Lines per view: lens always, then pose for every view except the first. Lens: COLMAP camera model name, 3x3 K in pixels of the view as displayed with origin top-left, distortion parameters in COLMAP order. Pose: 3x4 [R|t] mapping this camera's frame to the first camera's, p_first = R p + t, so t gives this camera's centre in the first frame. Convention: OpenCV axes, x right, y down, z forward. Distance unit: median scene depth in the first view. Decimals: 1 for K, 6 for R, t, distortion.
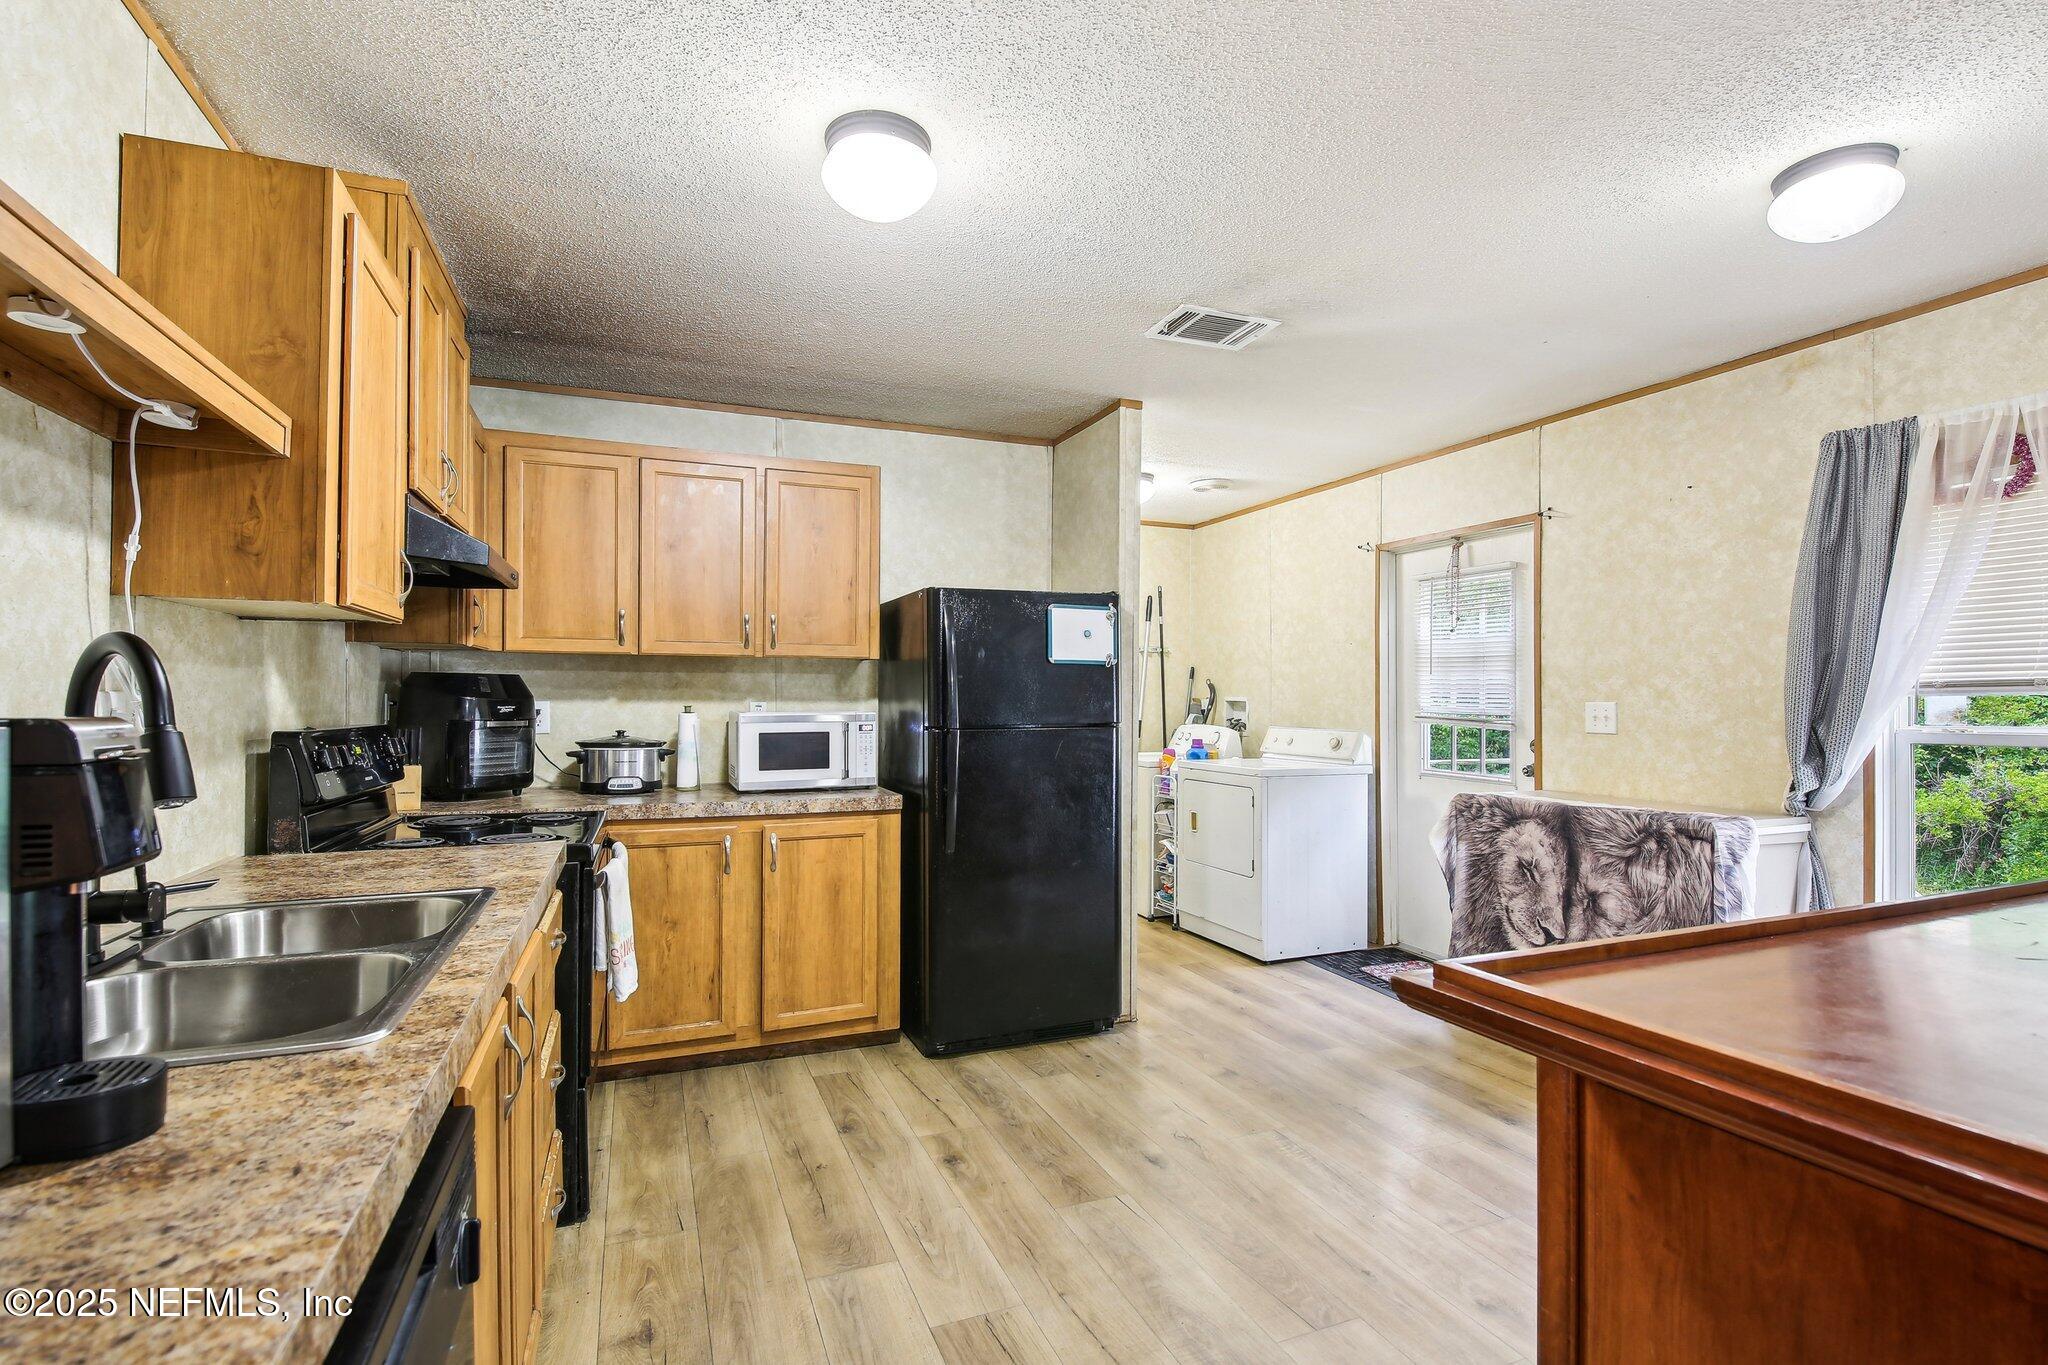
lens RADIAL K [[946.0, 0, 1014.2], [0, 946.0, 691.1], [0, 0, 1]] dist [-0.000649, -0.008808]
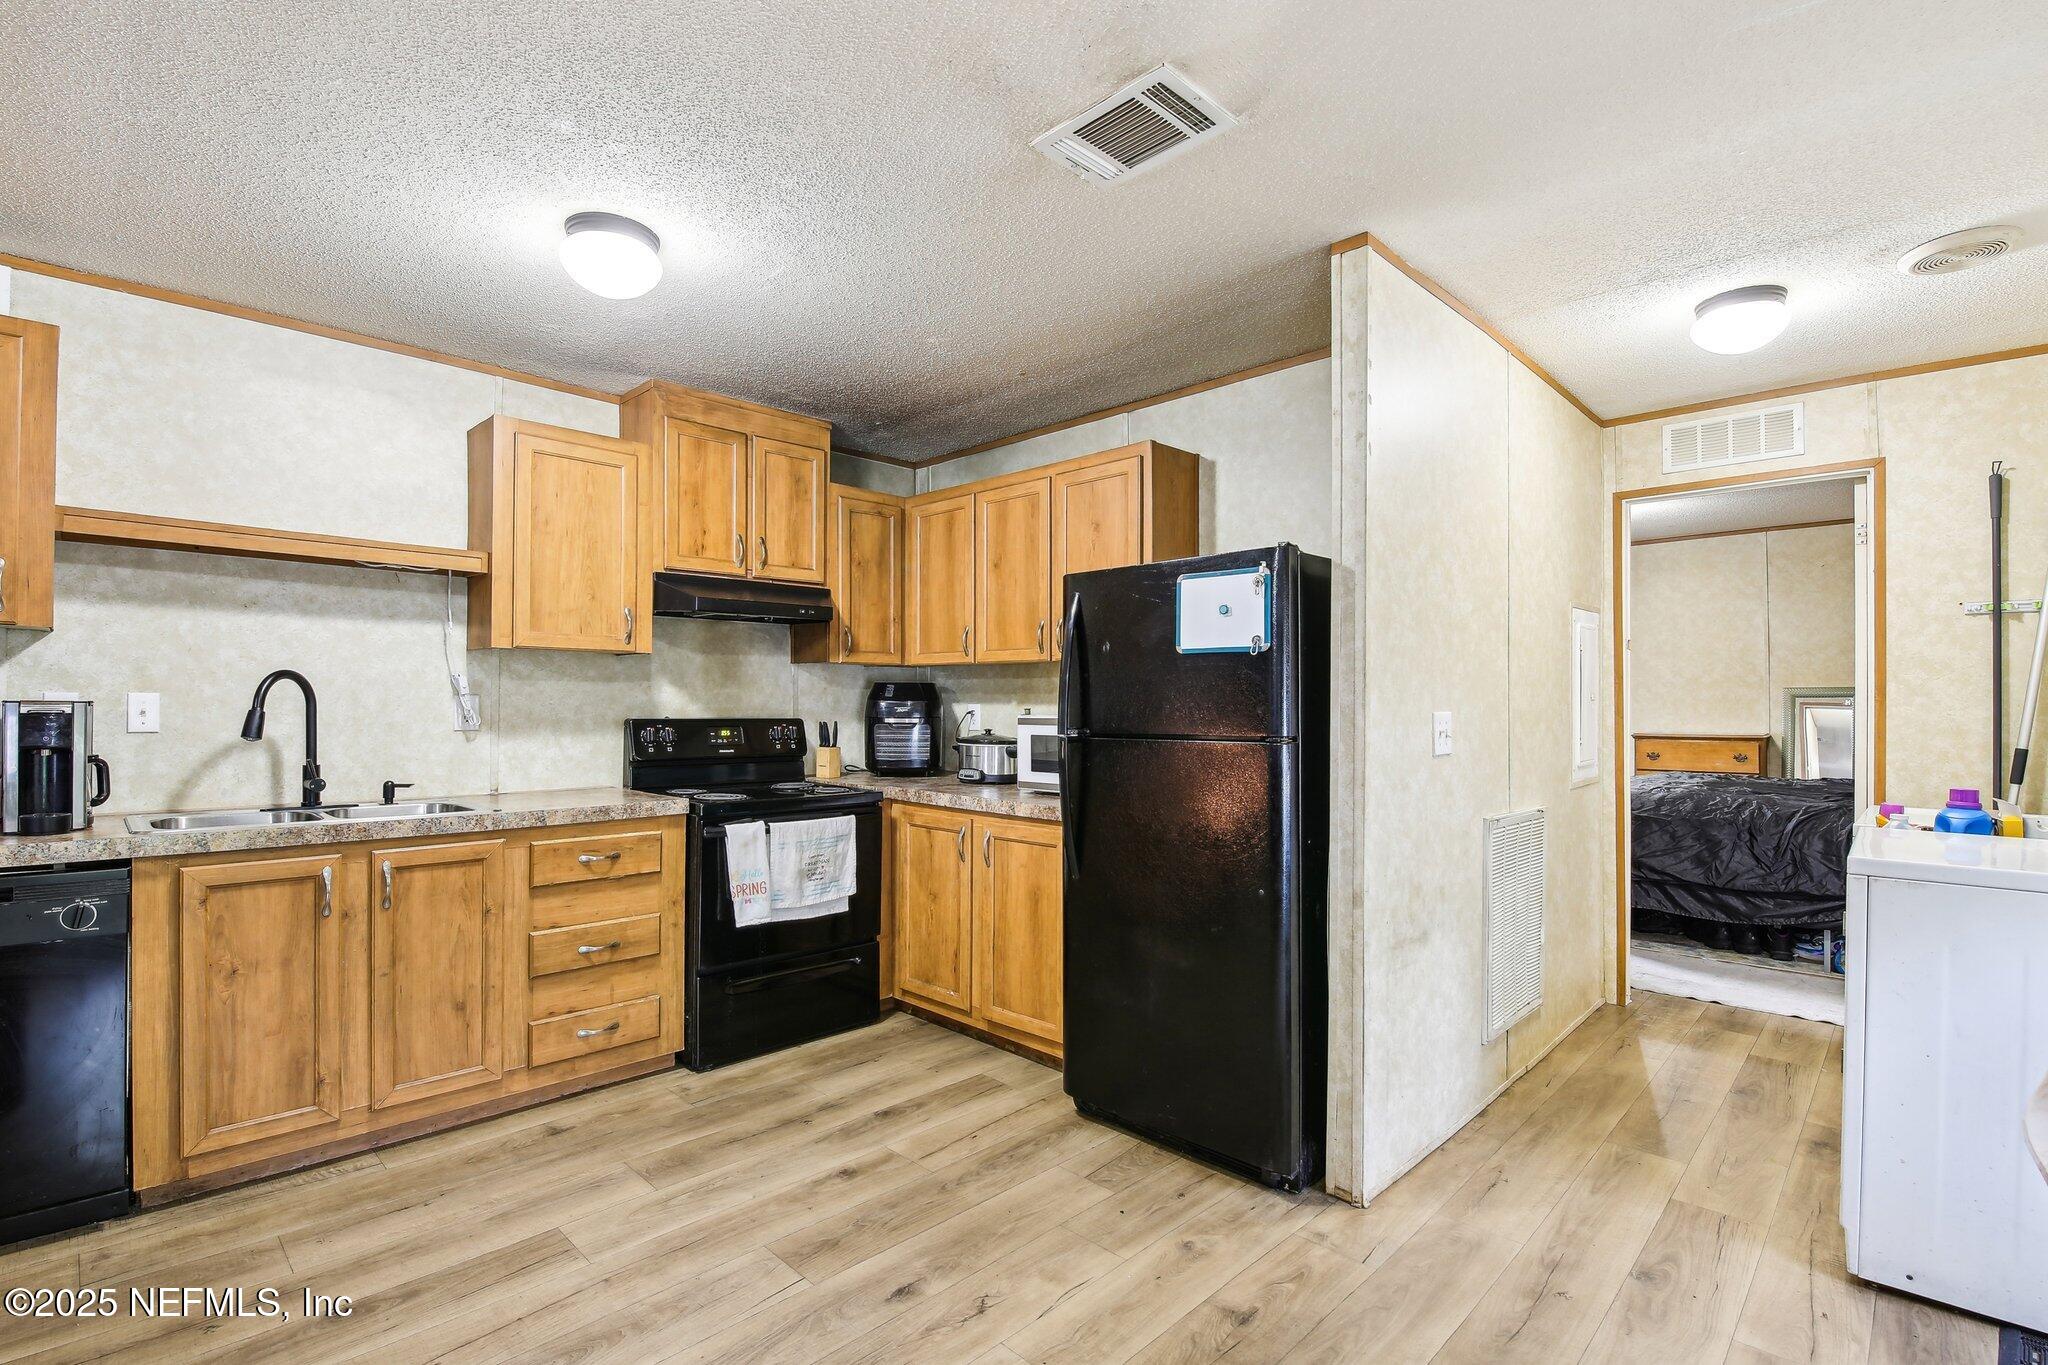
lens RADIAL K [[946.0, 0, 1015.6], [0, 946.0, 697.6], [0, 0, 1]] dist [-0.000649, -0.008808]
pose [[0.396172, -0.005291, -0.918161, 0.496084], [0.003148, 0.999985, -0.004404, 0.005984], [0.918171, -0.001146, 0.396182, 0.426846]]
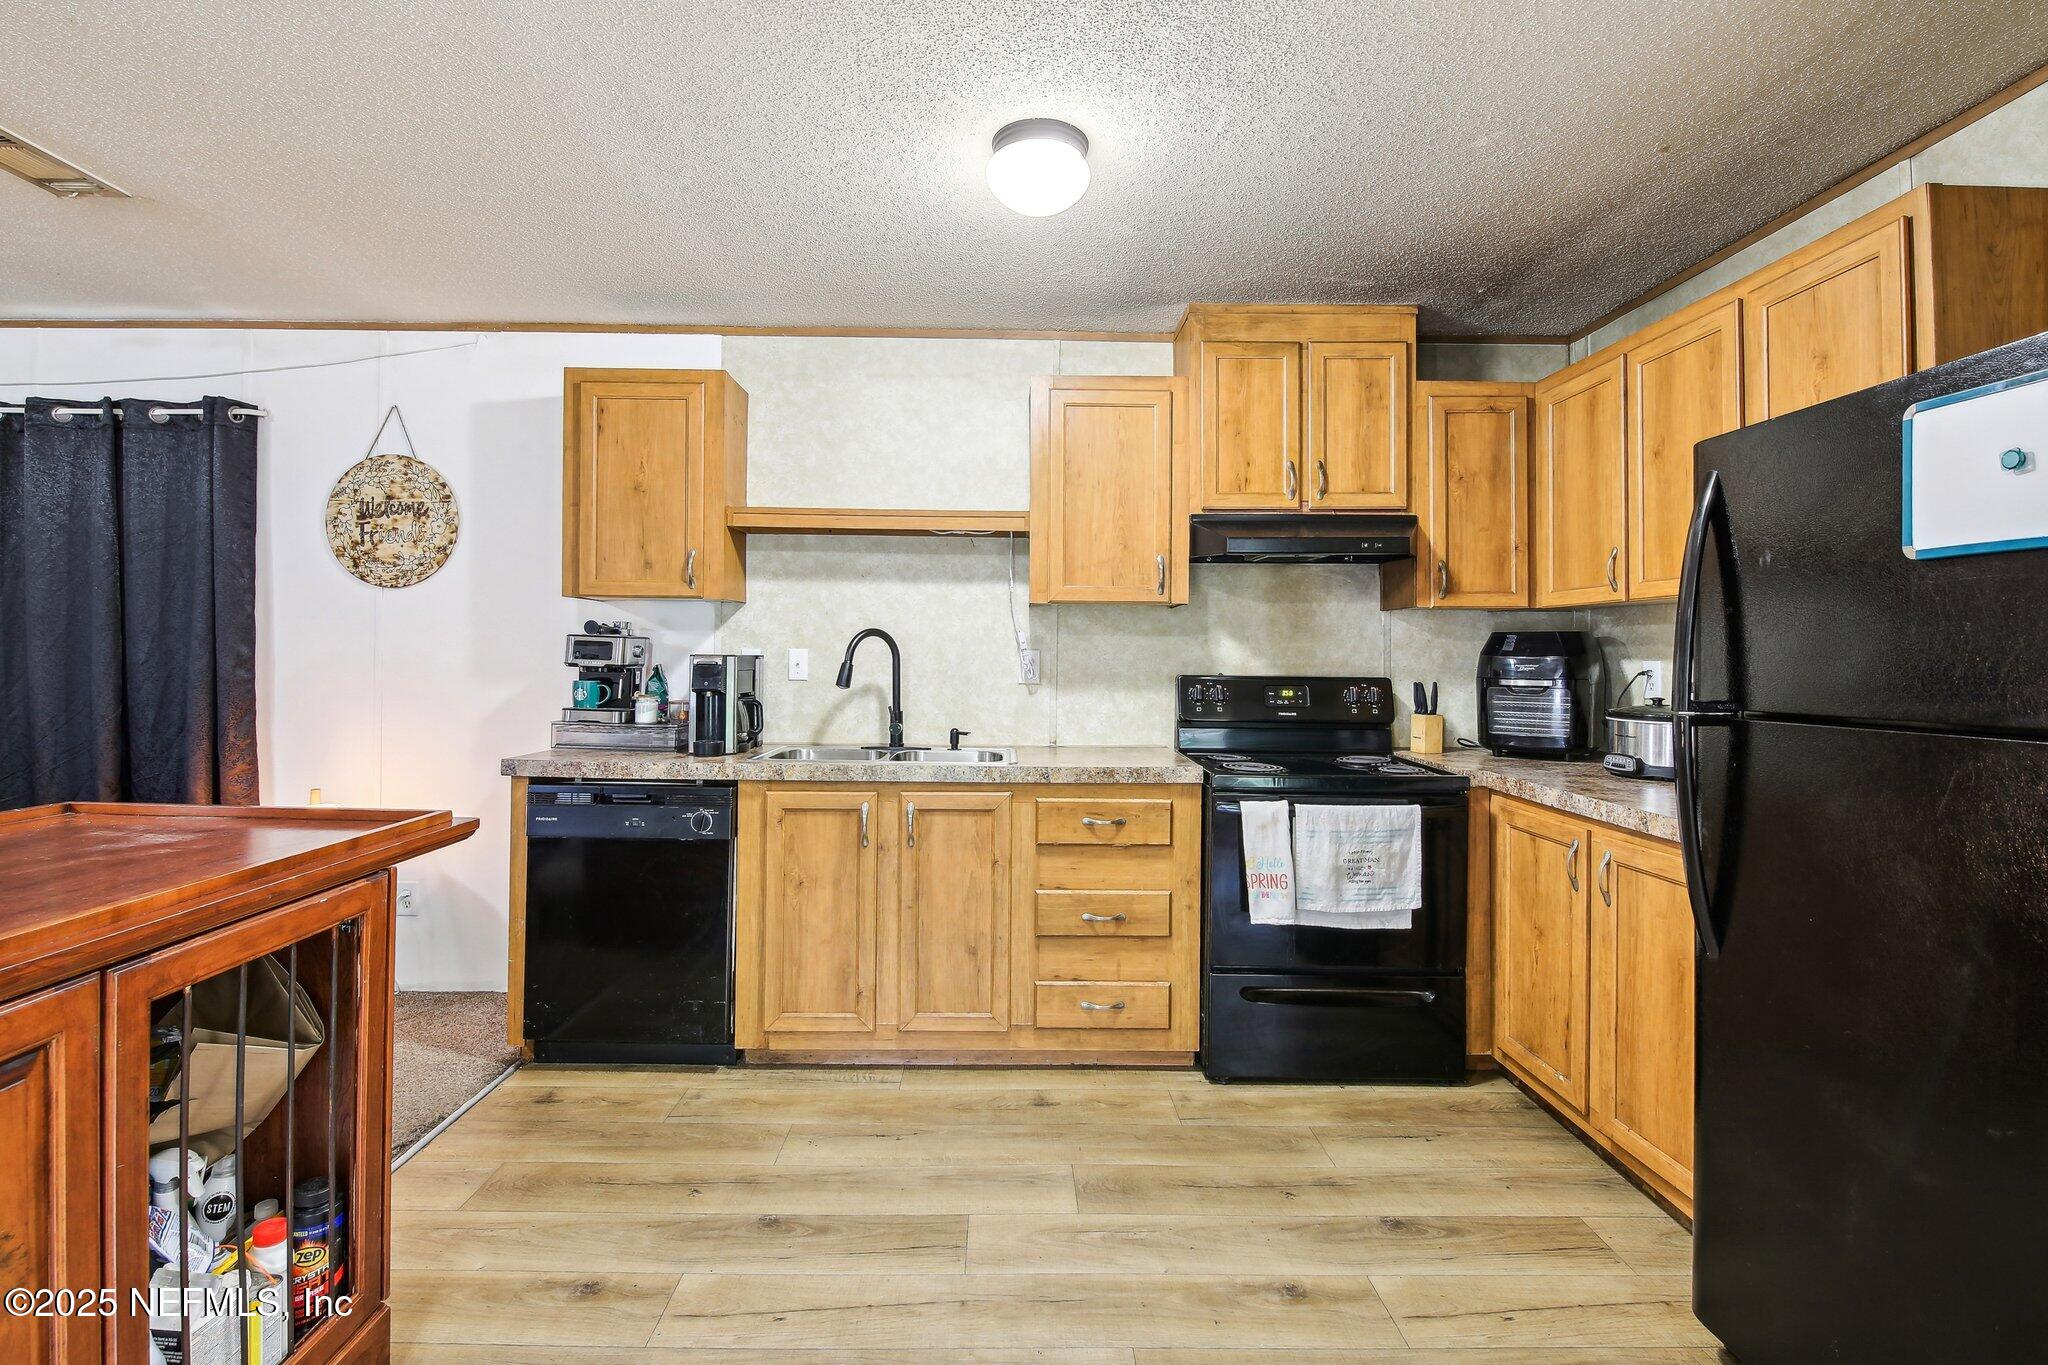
lens RADIAL K [[946.0, 0, 1015.1], [0, 946.0, 646.7], [0, 0, 1]] dist [-0.000649, -0.008808]
pose [[-0.359087, -0.013397, -0.933208, 0.379294], [-0.000160, 0.999898, -0.014293, 0.007681], [0.933304, -0.004983, -0.359052, 0.585872]]
